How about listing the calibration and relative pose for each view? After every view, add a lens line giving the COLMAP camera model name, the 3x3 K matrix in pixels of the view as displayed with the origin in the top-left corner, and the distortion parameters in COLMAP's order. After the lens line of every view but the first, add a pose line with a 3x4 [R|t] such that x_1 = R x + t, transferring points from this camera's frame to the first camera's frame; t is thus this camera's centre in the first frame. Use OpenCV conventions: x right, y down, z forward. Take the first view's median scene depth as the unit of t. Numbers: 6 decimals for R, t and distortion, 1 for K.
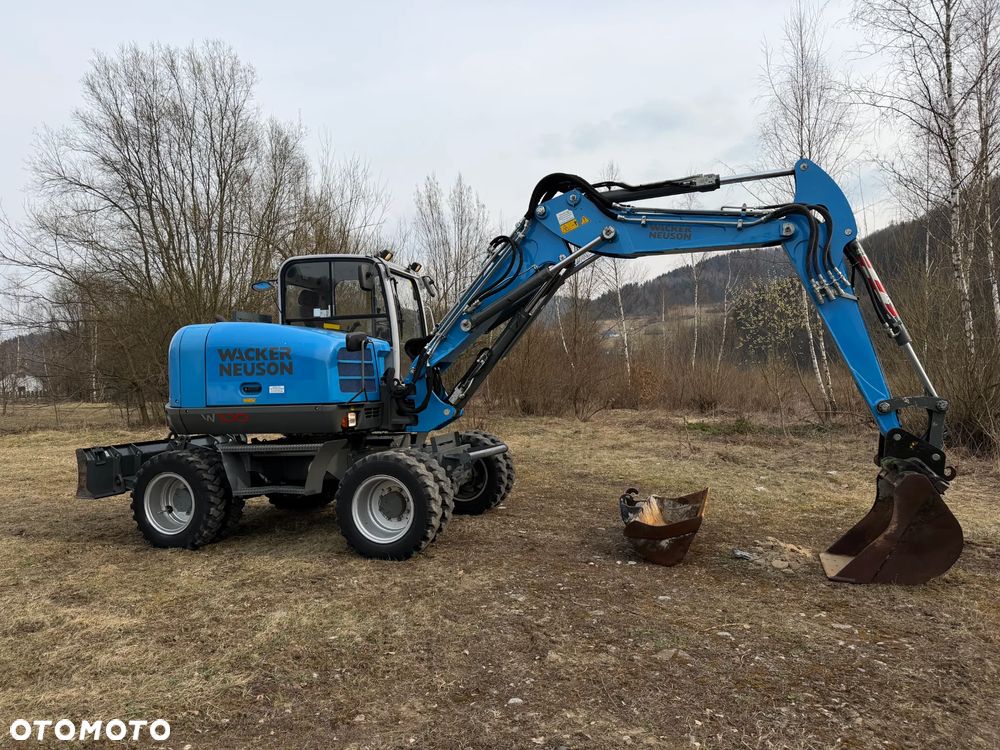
lens RADIAL K [[742.2, 0, 502.3], [0, 742.2, 411.0], [0, 0, 1]] dist [-0.009795, -0.022778]
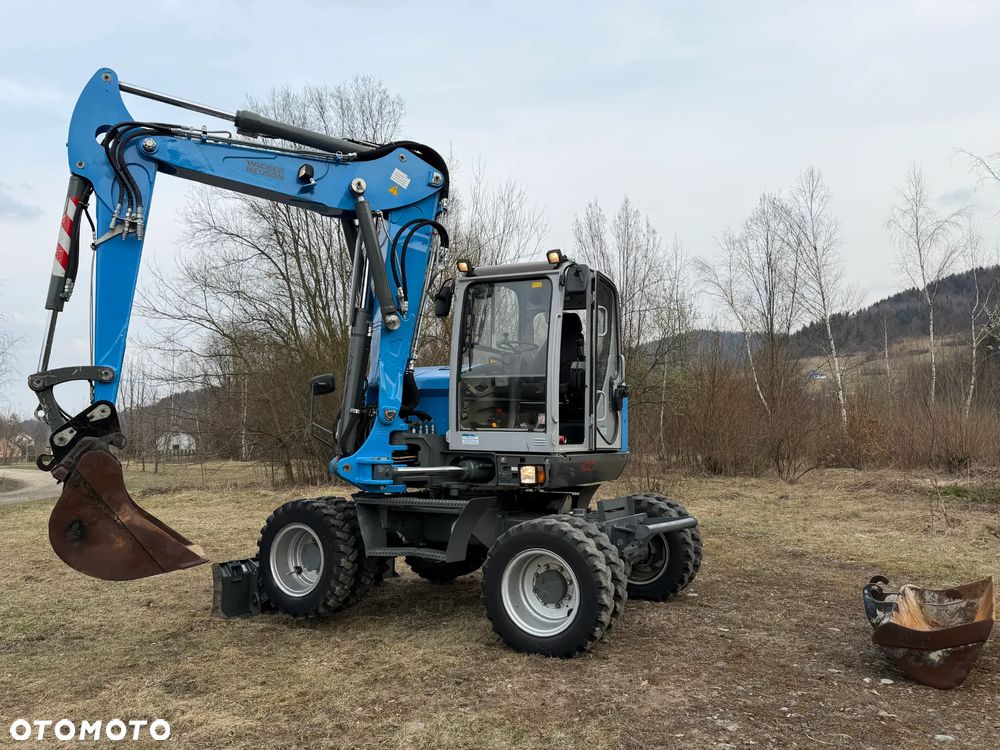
lens RADIAL K [[679.3, 0, 500.0], [0, 679.3, 375.0], [0, 0, 1]] dist [0.111383, -0.173503]
pose [[0.979350, -0.026186, -0.200468, -0.045878], [-0.002389, 0.990008, -0.140991, 0.004109], [0.202157, 0.138559, 0.969502, 0.212650]]
